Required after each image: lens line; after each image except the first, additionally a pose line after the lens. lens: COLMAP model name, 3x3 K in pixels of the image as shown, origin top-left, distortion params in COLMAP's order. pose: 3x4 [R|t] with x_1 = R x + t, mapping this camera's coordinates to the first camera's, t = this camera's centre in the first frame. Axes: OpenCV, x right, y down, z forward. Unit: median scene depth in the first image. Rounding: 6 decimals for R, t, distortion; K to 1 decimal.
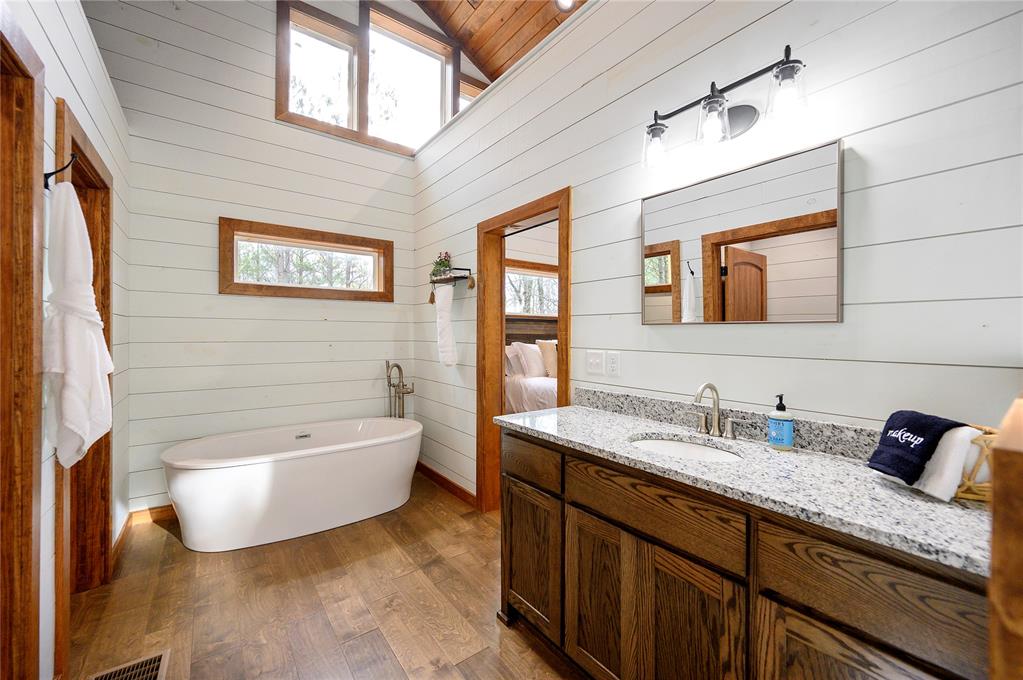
lens RADIAL K [[403.9, 0, 512.4], [0, 403.9, 335.2], [0, 0, 1]] dist [-0.001309, -0.000400]
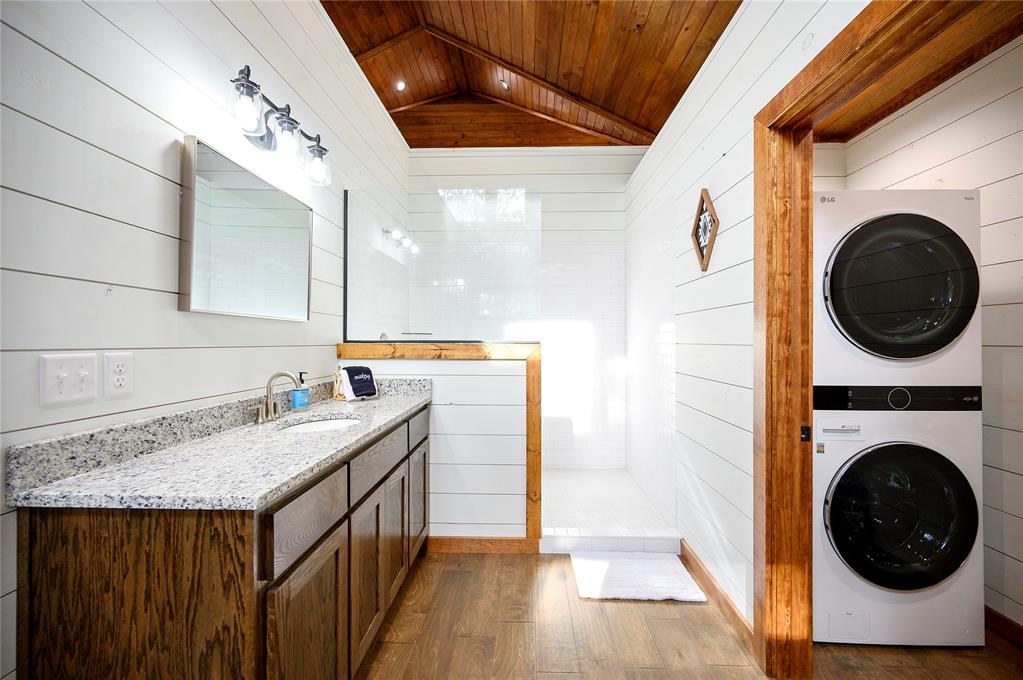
lens RADIAL K [[403.9, 0, 514.3], [0, 403.9, 337.8], [0, 0, 1]] dist [-0.001309, -0.000400]
pose [[-0.782895, -0.000281, 0.622154, -0.556590], [-0.002209, 0.999995, -0.002327, 0.021497], [-0.622150, -0.003196, -0.782892, 1.165666]]
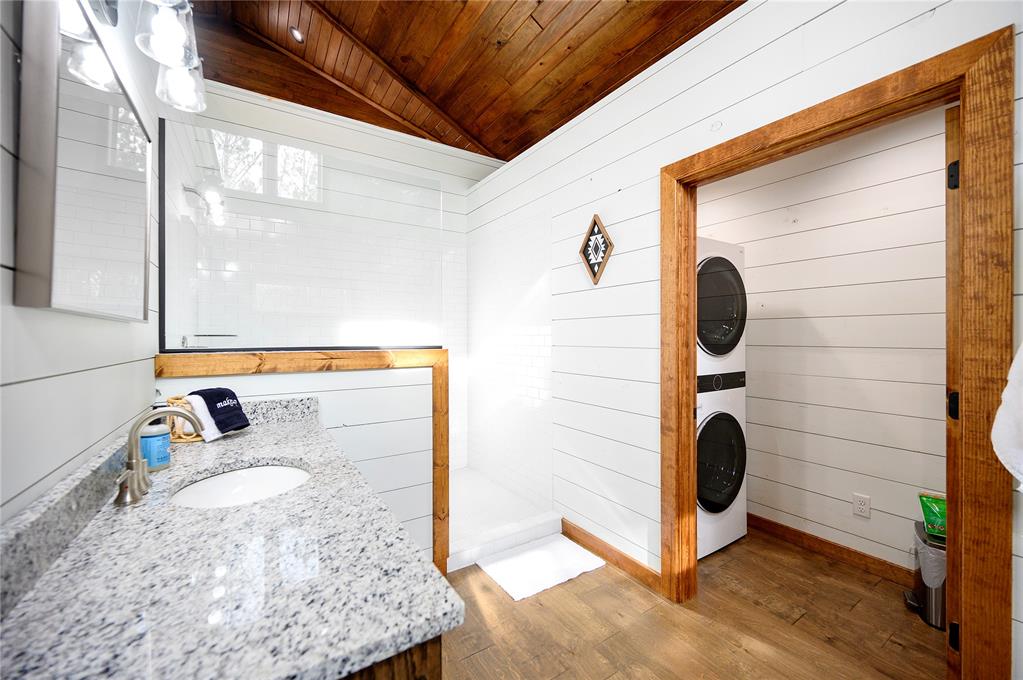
lens RADIAL K [[403.9, 0, 514.8], [0, 403.9, 336.8], [0, 0, 1]] dist [-0.001309, -0.000400]
pose [[-0.998030, 0.001043, 0.062733, -0.097546], [0.001164, 0.999998, 0.001881, 0.000024], [-0.062731, 0.001950, -0.998029, 1.288721]]
